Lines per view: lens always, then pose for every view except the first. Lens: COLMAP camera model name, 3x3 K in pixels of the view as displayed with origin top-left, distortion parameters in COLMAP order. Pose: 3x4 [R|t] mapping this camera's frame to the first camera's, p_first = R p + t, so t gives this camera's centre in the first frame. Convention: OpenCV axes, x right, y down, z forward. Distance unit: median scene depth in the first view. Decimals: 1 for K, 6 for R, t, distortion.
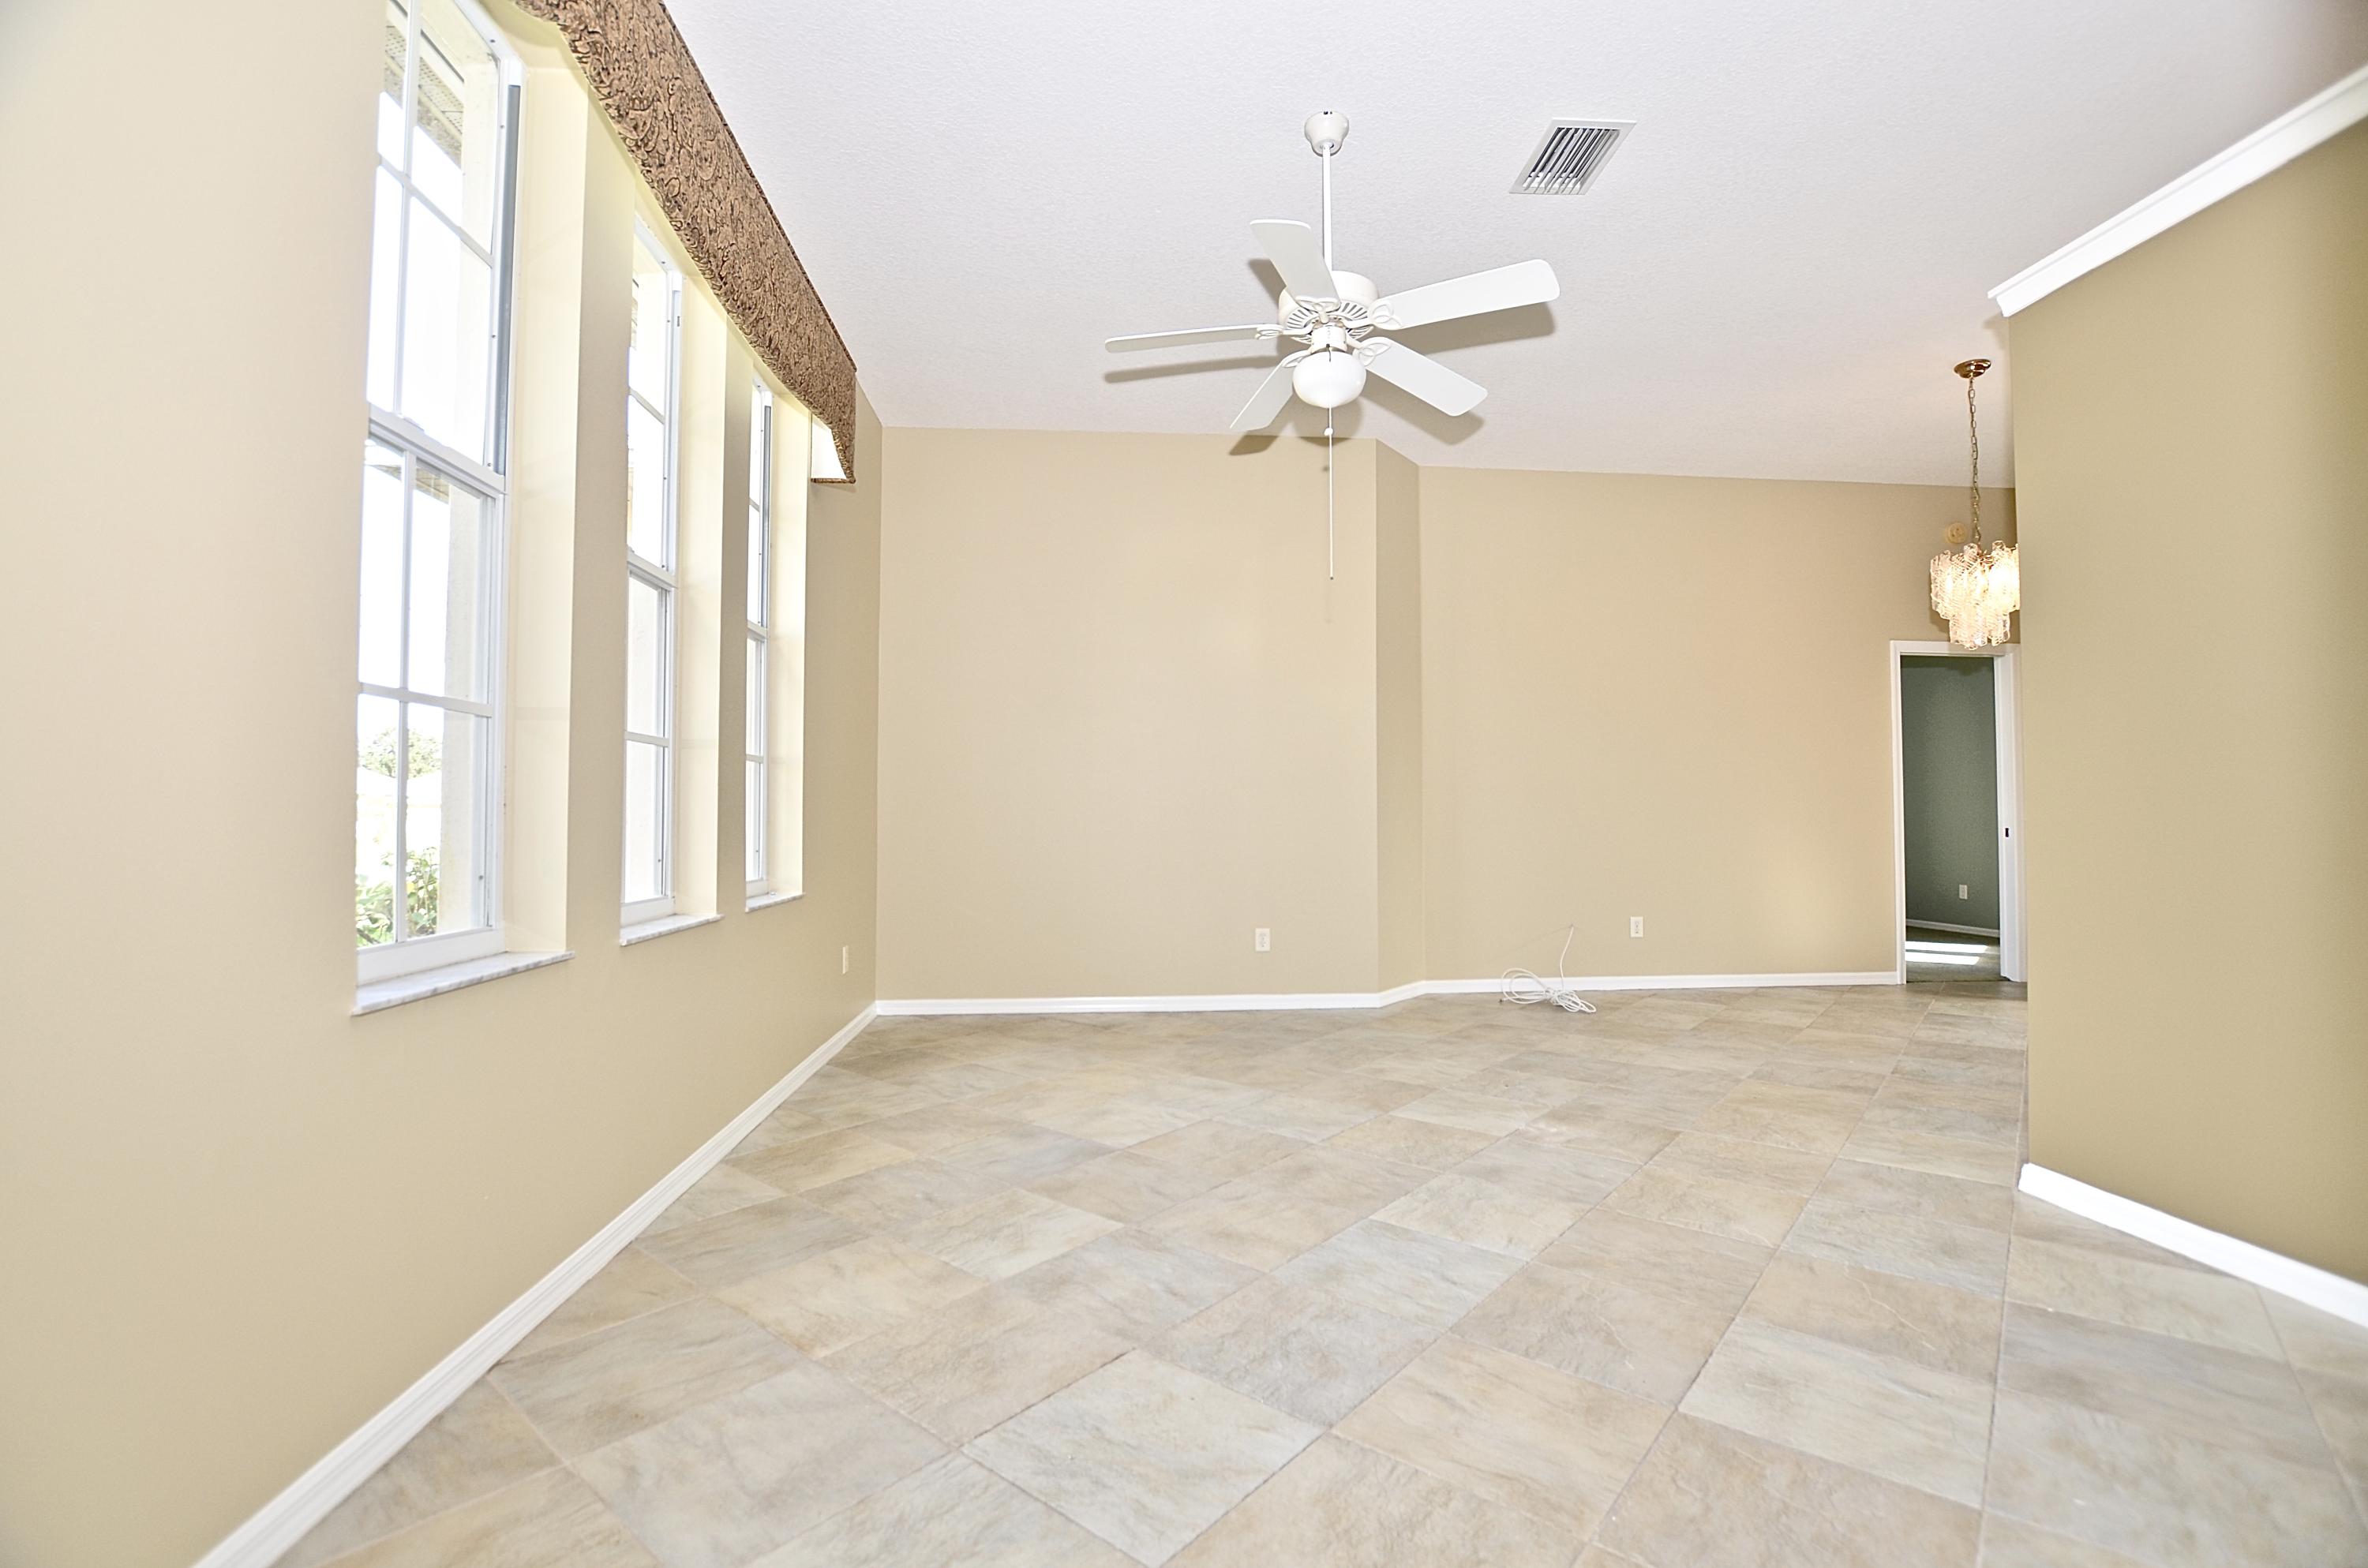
lens RADIAL K [[1080.0, 0, 1208.5], [0, 1080.0, 792.7], [0, 0, 1]] dist [-0.036620, 0.005272]
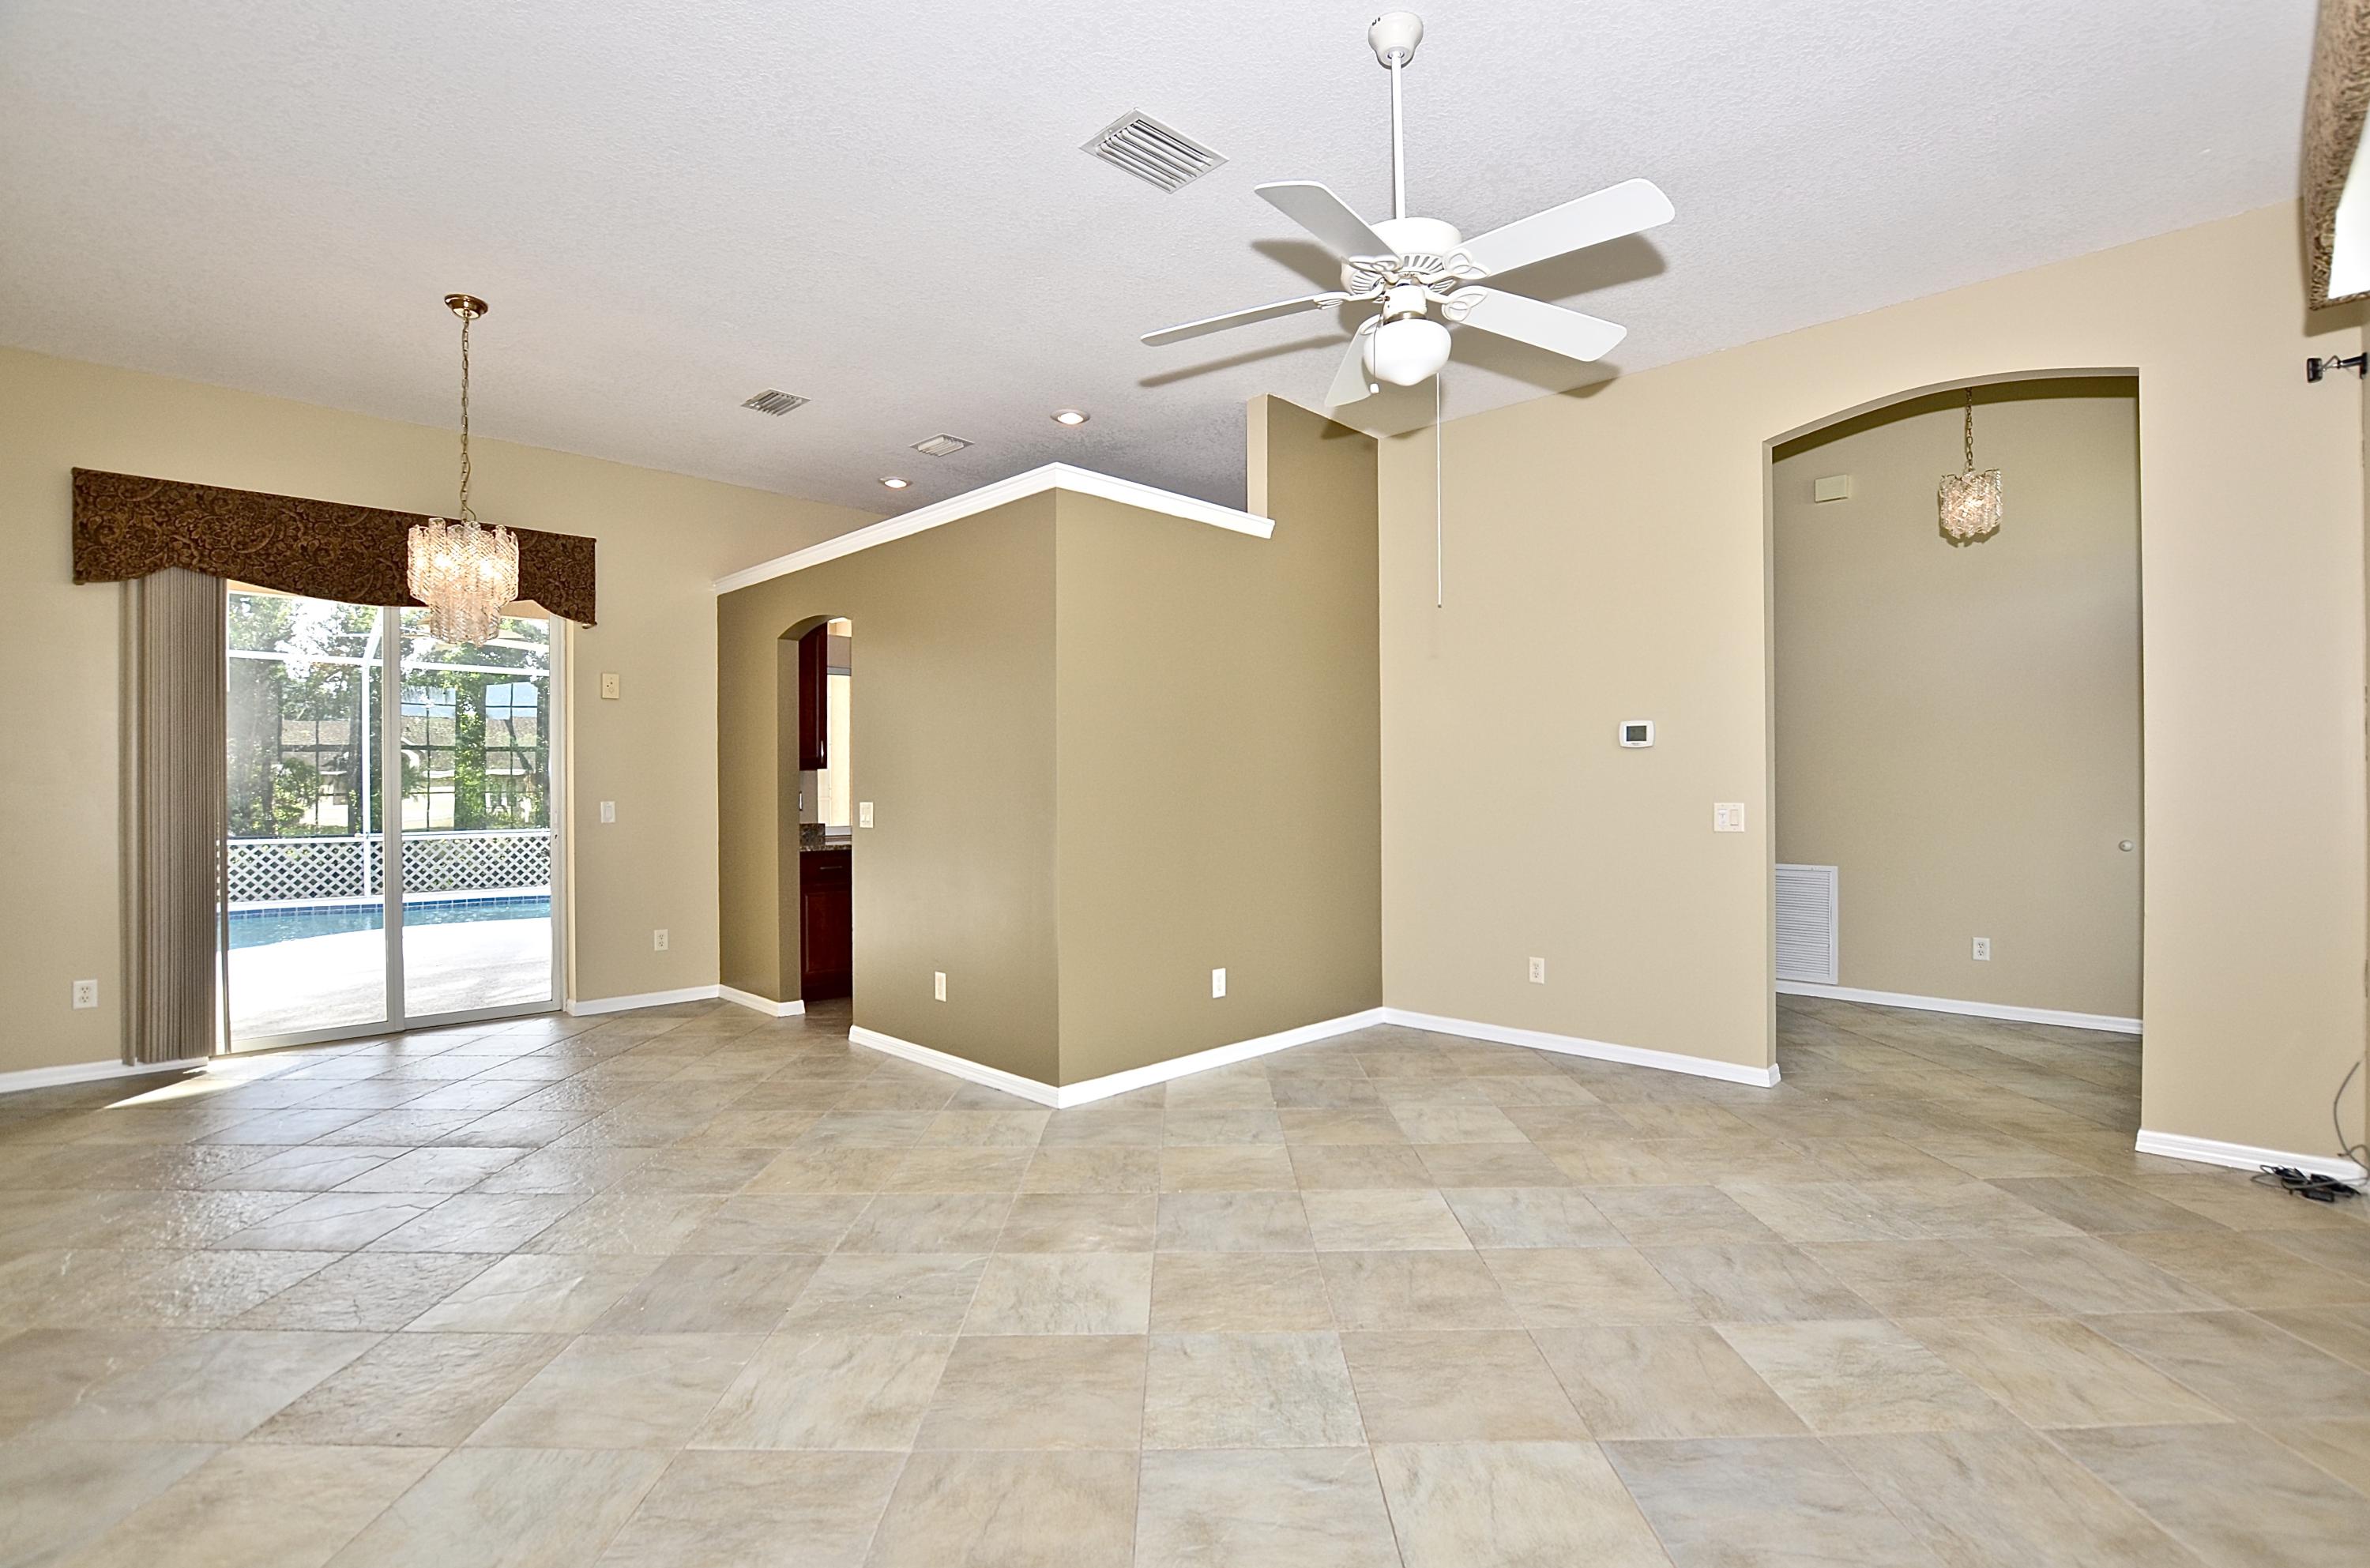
lens RADIAL K [[1081.0, 0, 1209.5], [0, 1081.0, 792.7], [0, 0, 1]] dist [-0.036620, 0.005272]
pose [[-0.650941, 0.002285, 0.759125, -0.478399], [-0.014869, 0.999765, -0.015759, -0.027945], [-0.758983, -0.021546, -0.650754, 1.890886]]
